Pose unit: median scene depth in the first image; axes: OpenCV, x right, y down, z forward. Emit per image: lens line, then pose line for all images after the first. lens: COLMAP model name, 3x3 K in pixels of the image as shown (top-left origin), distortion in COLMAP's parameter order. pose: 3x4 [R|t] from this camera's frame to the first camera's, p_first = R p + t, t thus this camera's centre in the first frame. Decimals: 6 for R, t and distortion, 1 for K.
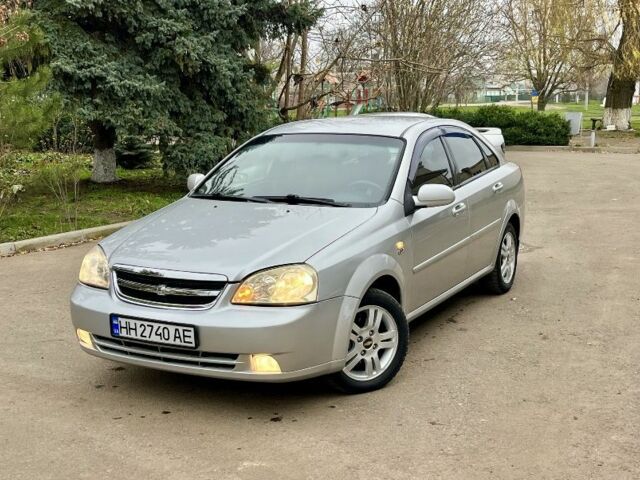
lens RADIAL K [[772.5, 0, 318.9], [0, 772.5, 240.4], [0, 0, 1]] dist [0.016369, 0.000000]
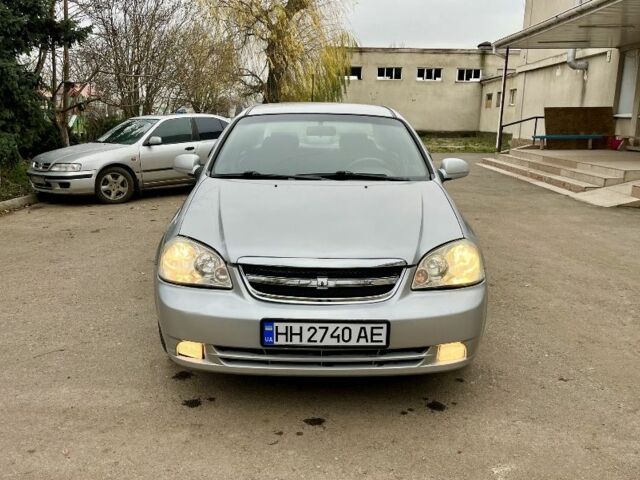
lens RADIAL K [[551.5, 0, 315.6], [0, 551.5, 235.6], [0, 0, 1]] dist [0.007348, -0.022790]
pose [[0.899615, -0.072100, 0.430691, -0.469273], [0.054597, 0.997107, 0.052879, -0.019578], [-0.433258, -0.024056, 0.900949, 0.468737]]
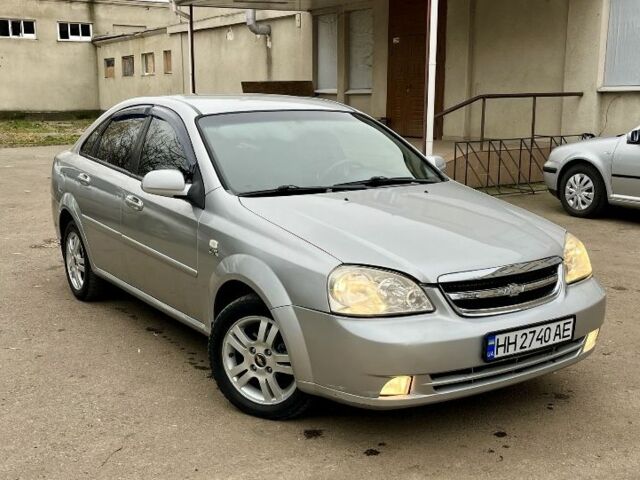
lens RADIAL K [[772.5, 0, 318.5], [0, 772.5, 242.6], [0, 0, 1]] dist [0.016369, 0.000000]
pose [[0.525582, -0.150651, 0.837298, -1.023877], [0.137864, 0.986270, 0.090916, -0.093796], [-0.839498, 0.067649, 0.539135, 0.727043]]
